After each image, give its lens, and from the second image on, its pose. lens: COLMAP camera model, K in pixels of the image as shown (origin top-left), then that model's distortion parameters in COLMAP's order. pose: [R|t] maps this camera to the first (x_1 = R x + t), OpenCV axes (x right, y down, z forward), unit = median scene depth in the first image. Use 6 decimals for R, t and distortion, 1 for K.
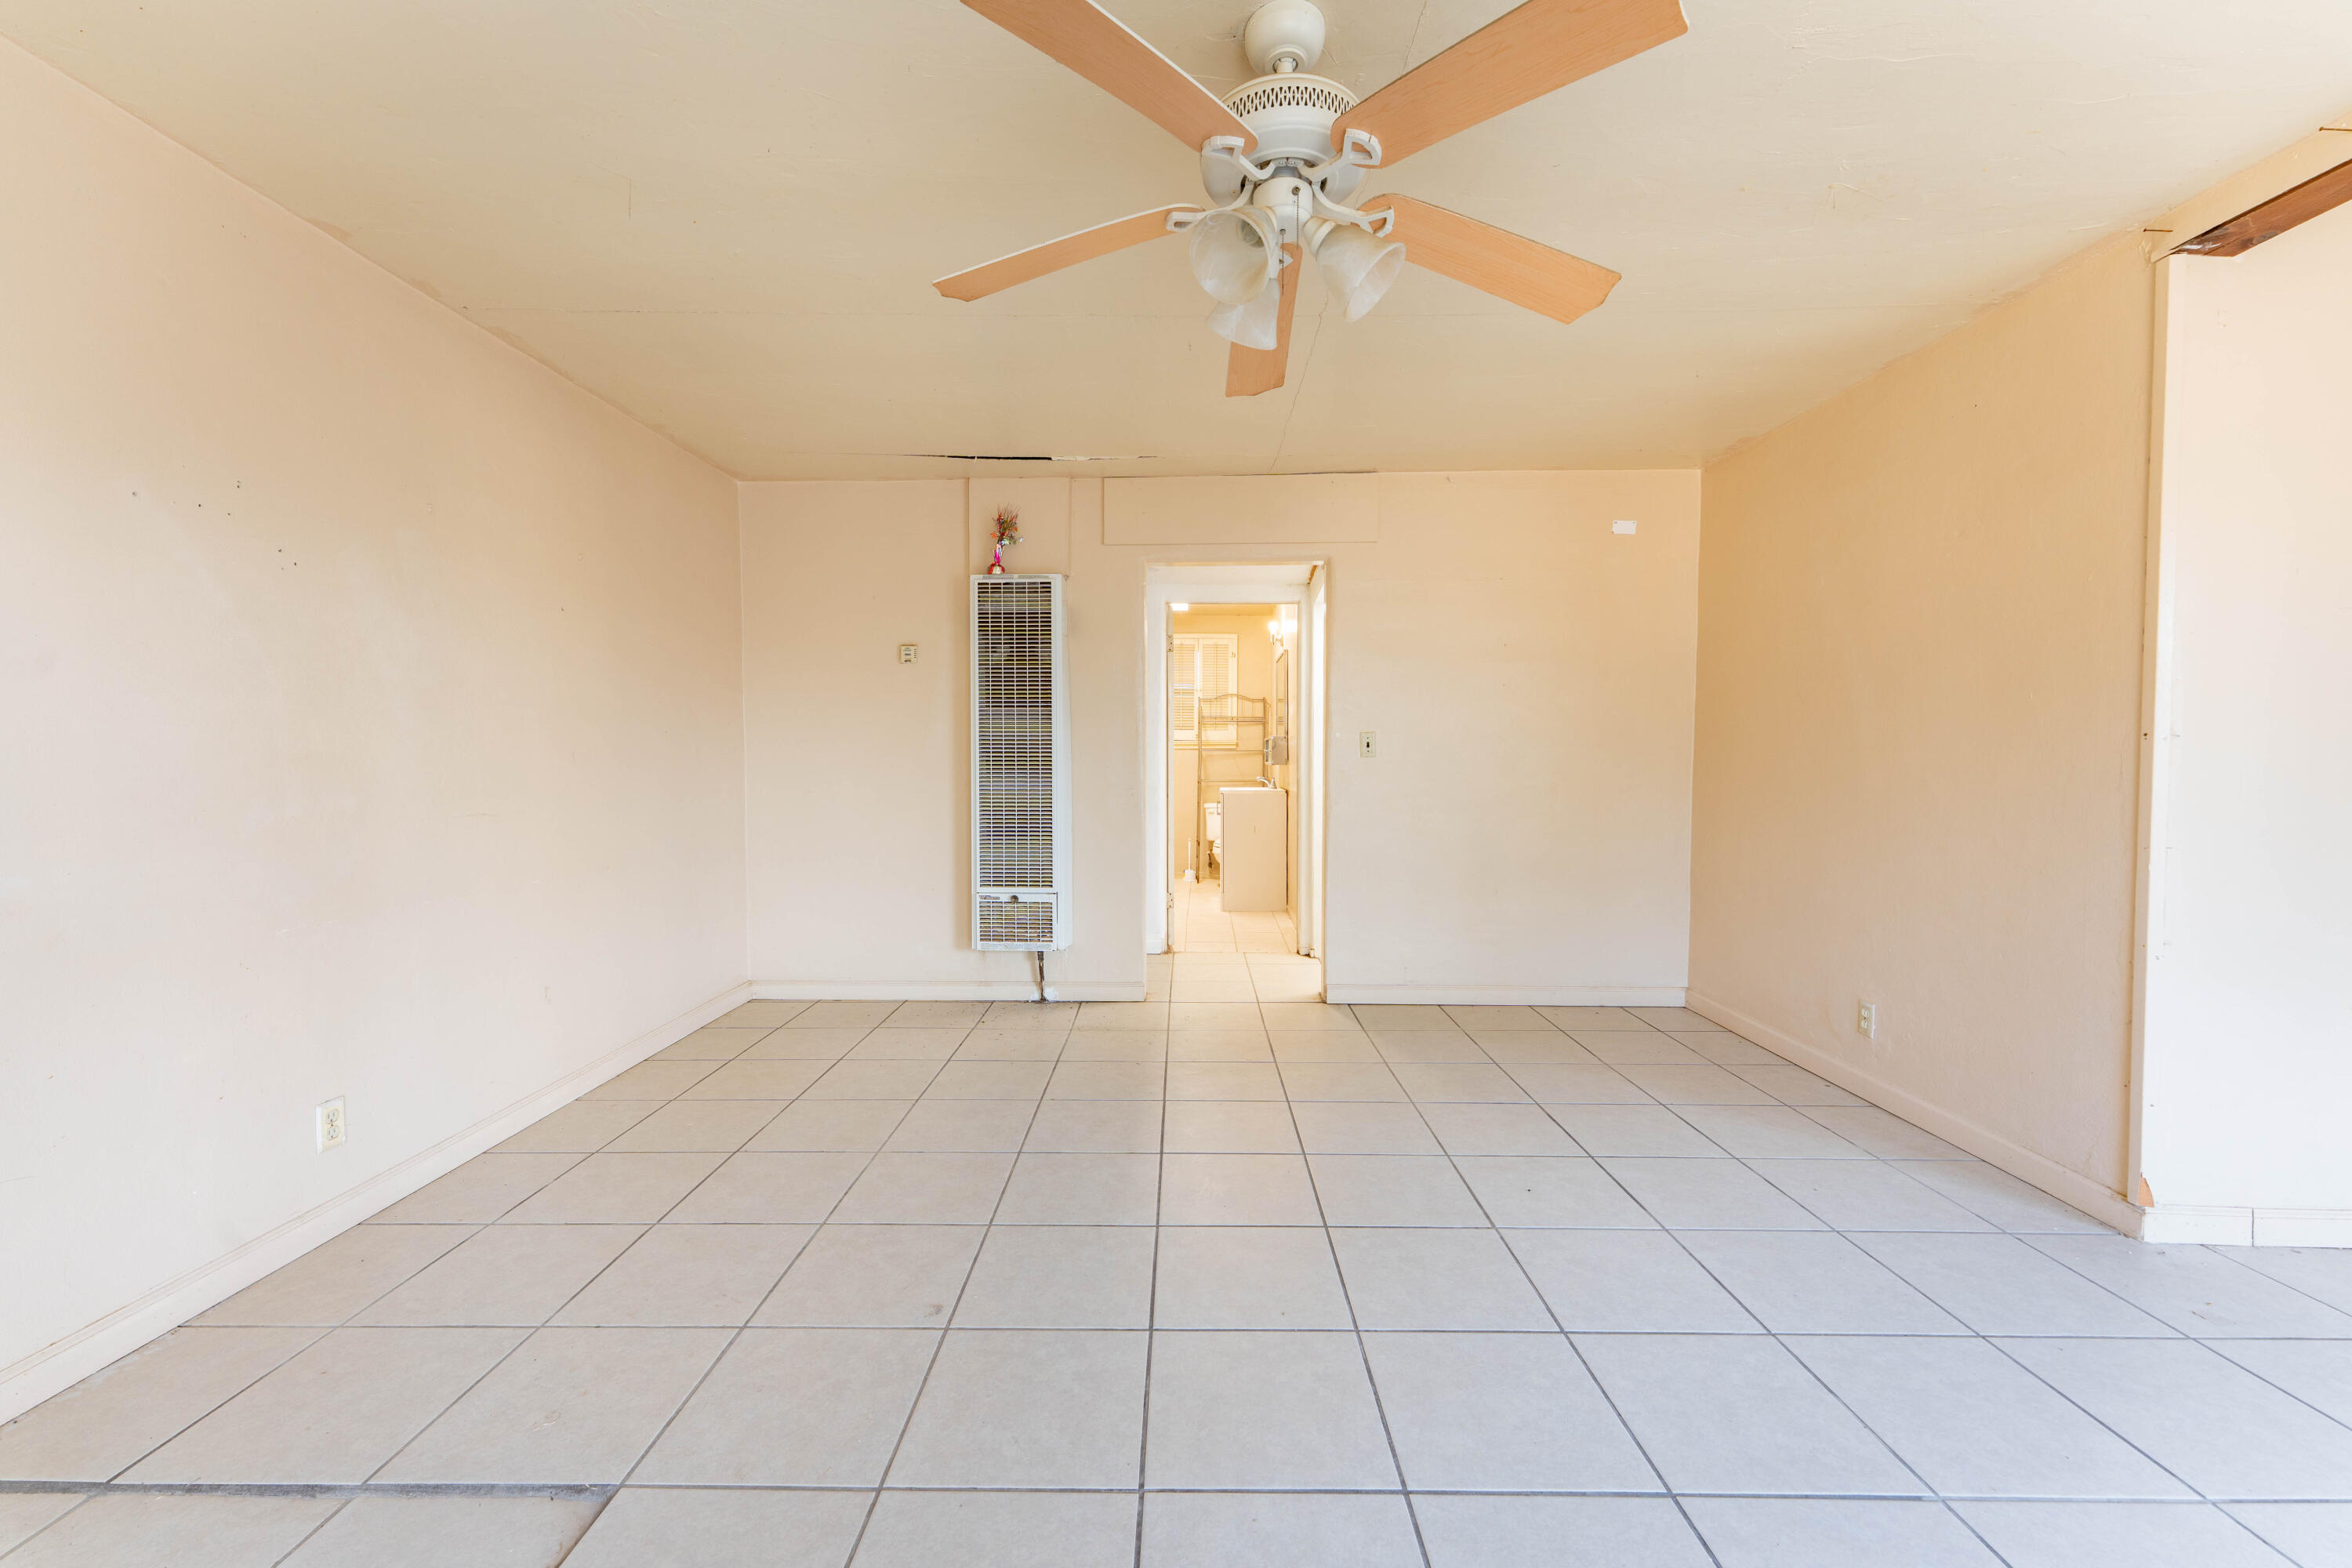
lens RADIAL K [[934.8, 0, 1173.0], [0, 934.8, 782.9], [0, 0, 1]] dist [-0.000097, 0.000404]
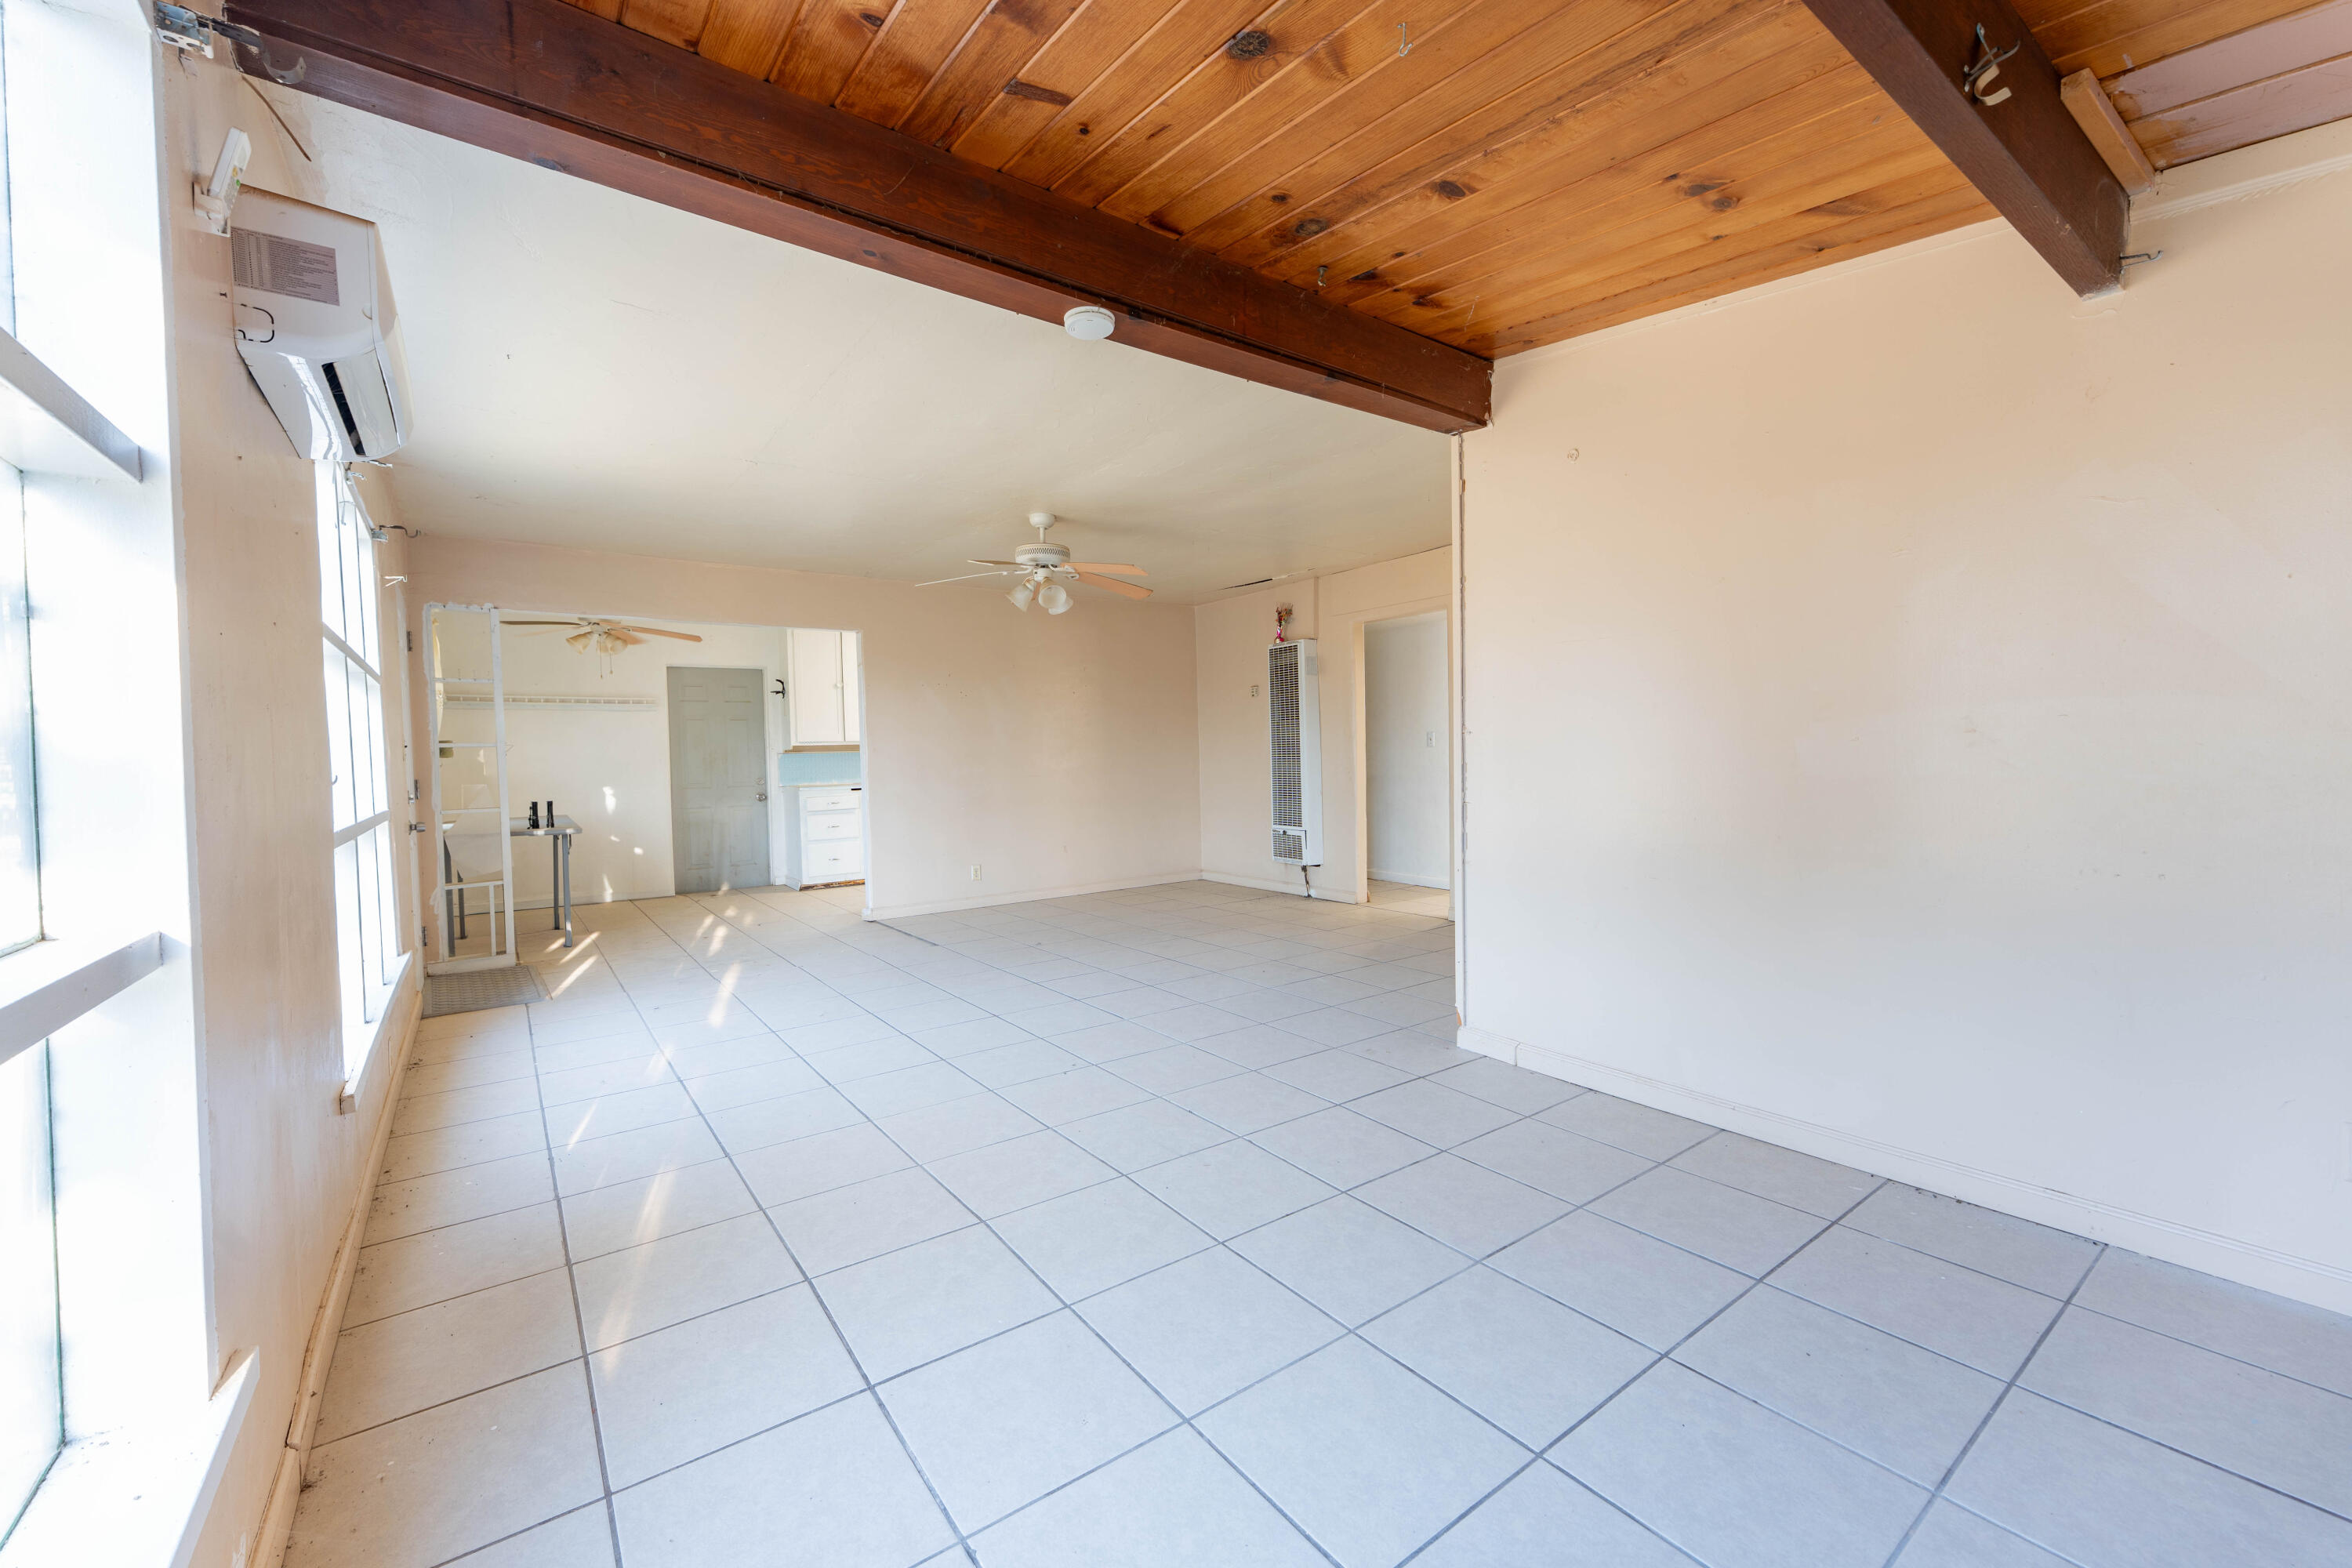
lens RADIAL K [[934.8, 0, 1173.0], [0, 934.8, 782.9], [0, 0, 1]] dist [-0.000097, 0.000404]
pose [[0.599373, 0.016054, -0.800309, 1.075041], [-0.003832, 0.999845, 0.017187, 0.005007], [0.800461, -0.007234, 0.599341, -0.190210]]
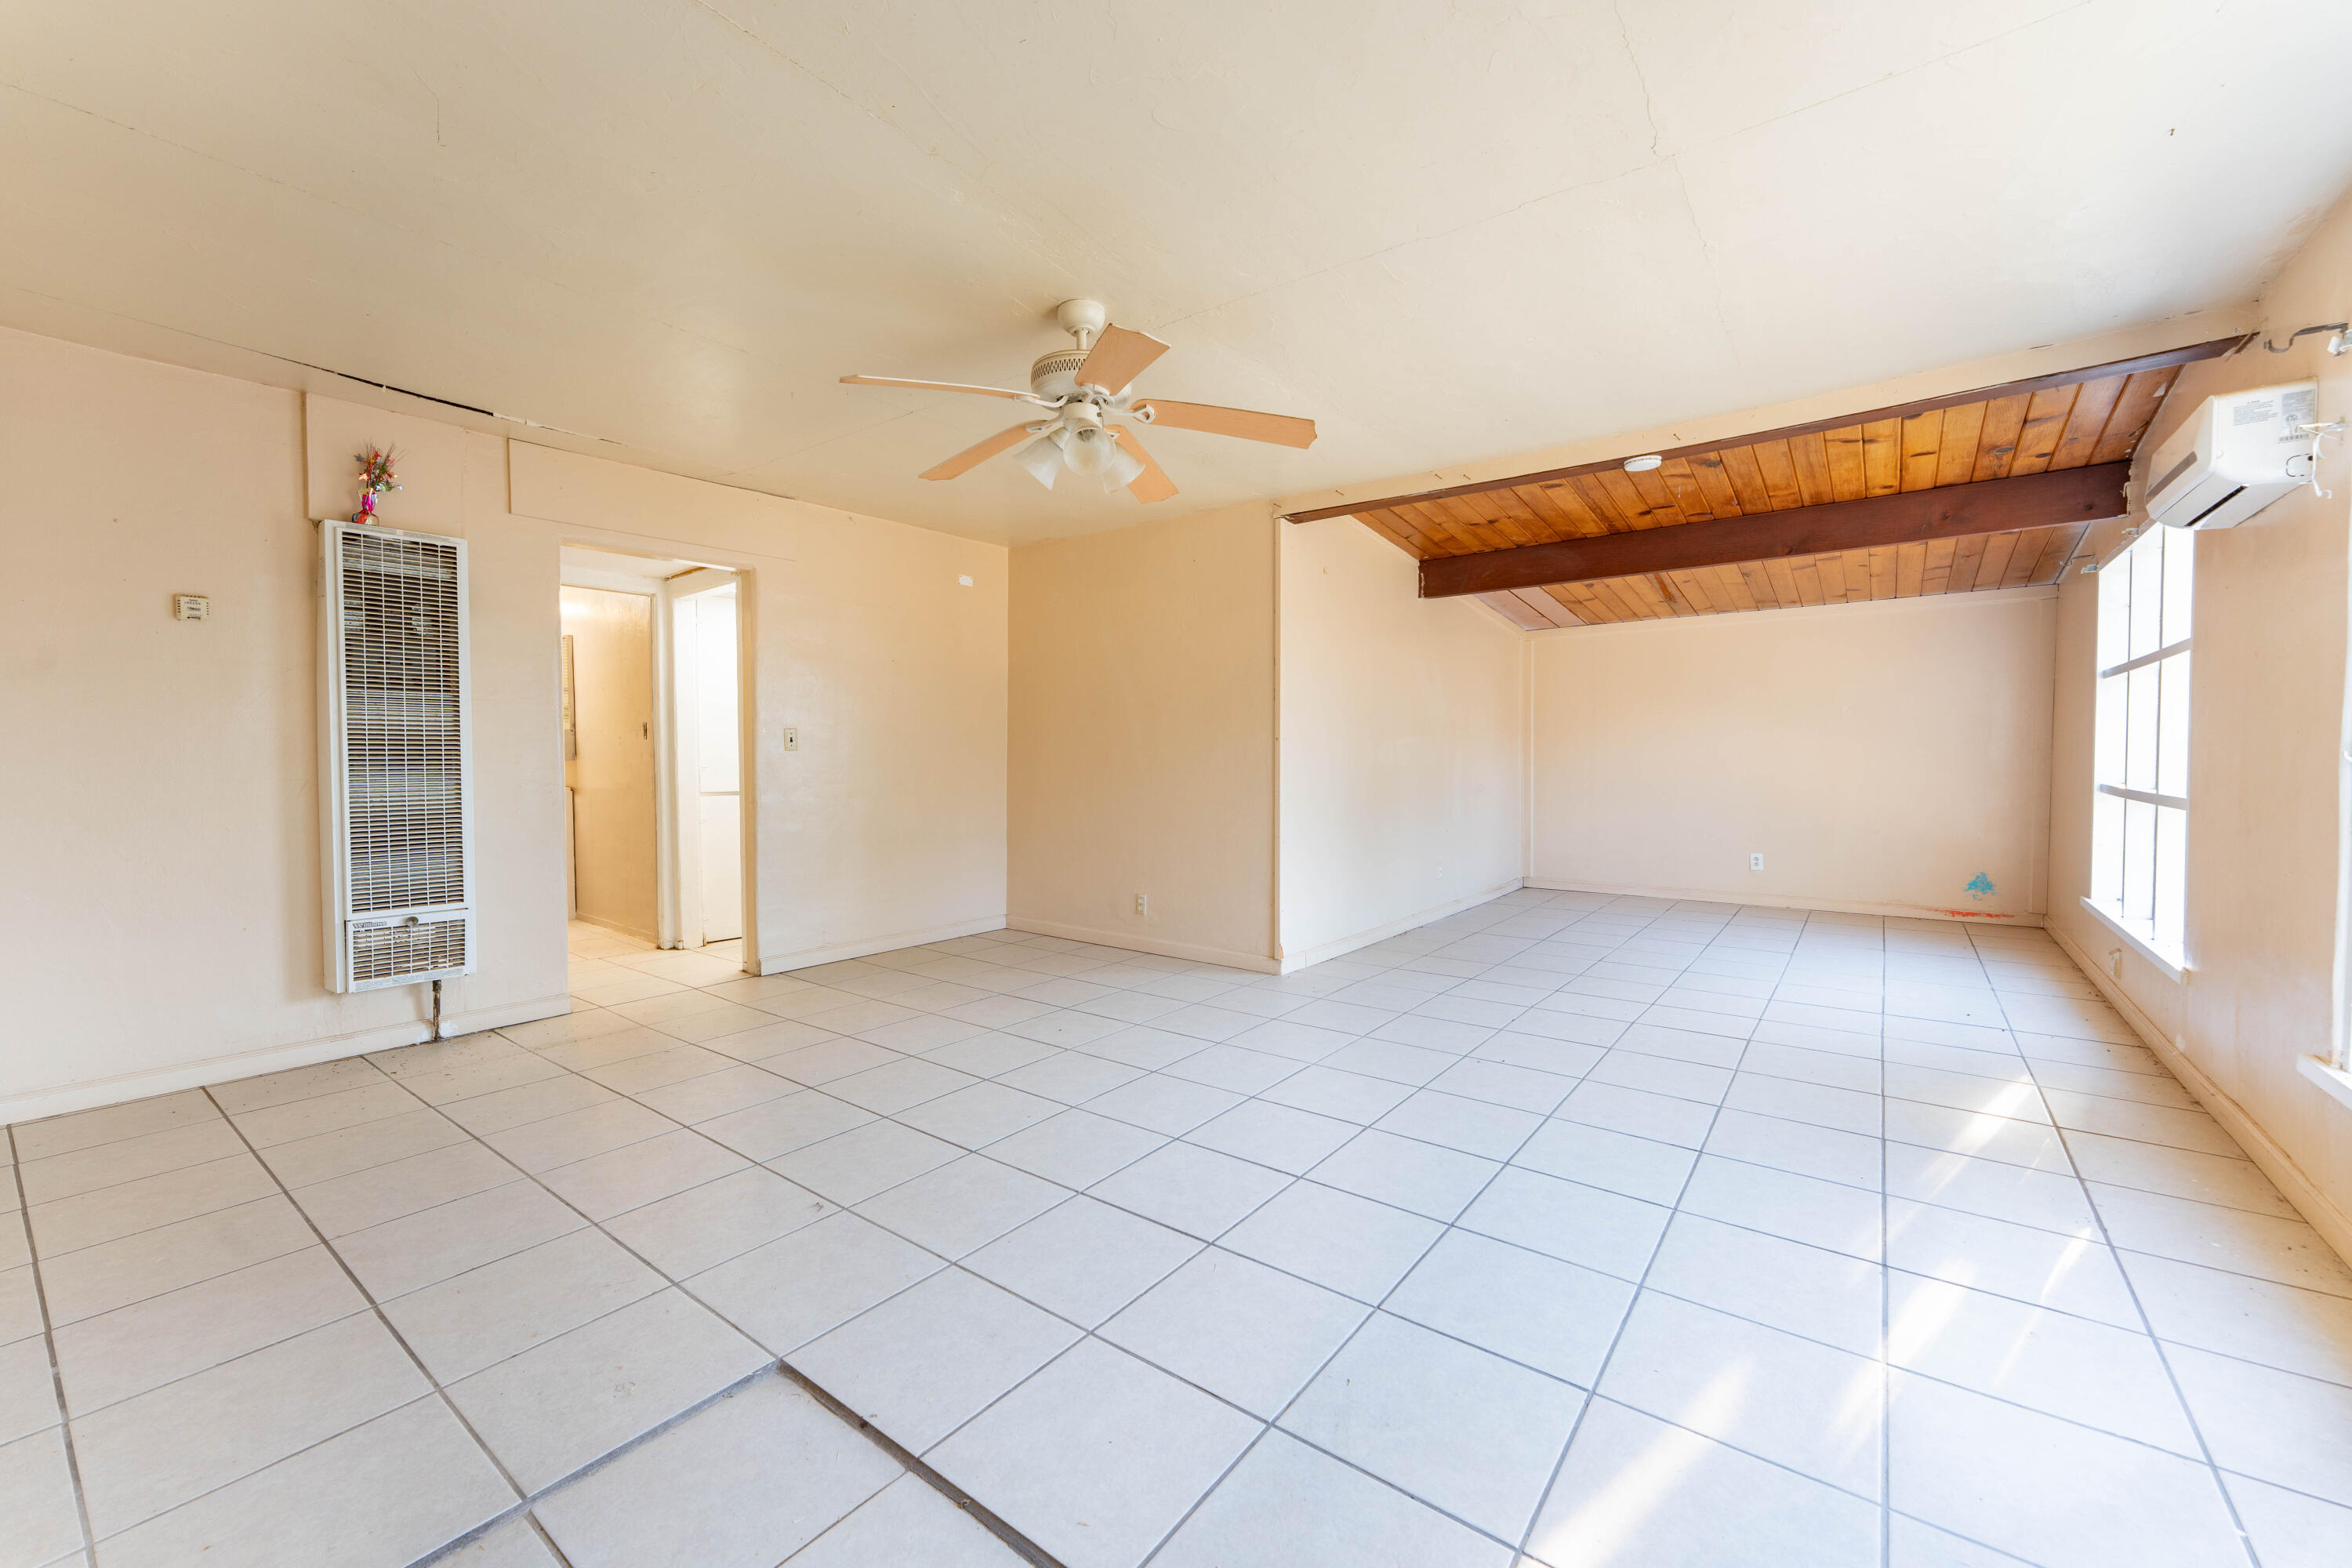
lens RADIAL K [[920.8, 0, 1183.0], [0, 920.8, 778.7], [0, 0, 1]] dist [-0.000413, -0.000216]
pose [[0.591886, -0.025087, 0.805631, -0.417936], [0.025204, 0.999603, 0.012610, 0.004349], [-0.805627, 0.012841, 0.592283, -0.039690]]
